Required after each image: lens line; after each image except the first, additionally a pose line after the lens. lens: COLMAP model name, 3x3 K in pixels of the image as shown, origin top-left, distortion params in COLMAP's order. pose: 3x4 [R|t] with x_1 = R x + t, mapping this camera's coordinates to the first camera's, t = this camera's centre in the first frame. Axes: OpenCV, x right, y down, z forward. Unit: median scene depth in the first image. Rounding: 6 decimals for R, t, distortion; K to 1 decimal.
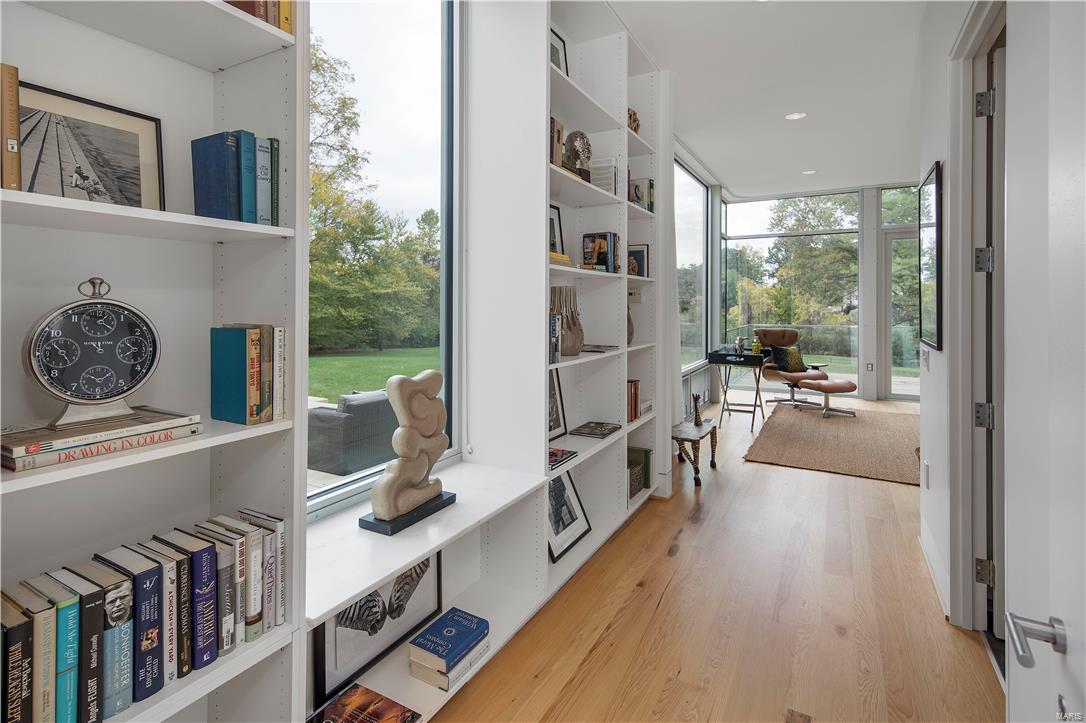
lens RADIAL K [[533.7, 0, 539.5], [0, 533.7, 303.5], [0, 0, 1]] dist [0.000789, -0.001120]
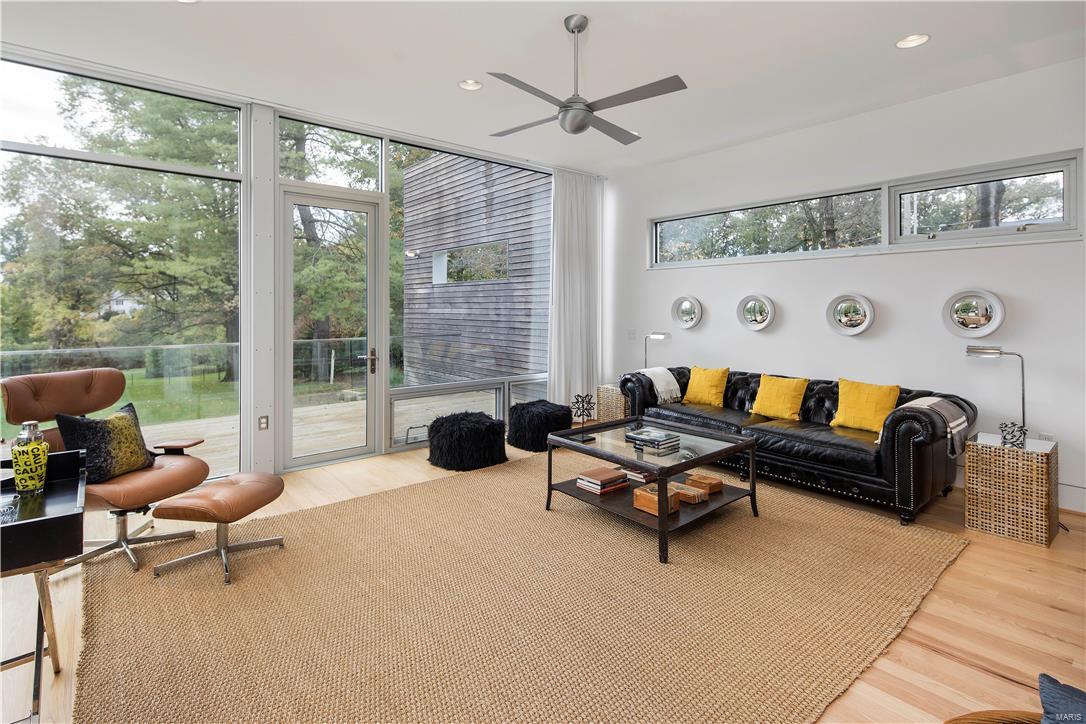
lens RADIAL K [[533.7, 0, 539.5], [0, 533.7, 304.0], [0, 0, 1]] dist [0.000789, -0.001120]
pose [[0.353144, 0.007292, 0.935540, 0.034804], [0.001206, 0.999965, -0.008249, 0.000018], [-0.935568, 0.004042, 0.353123, 0.094612]]
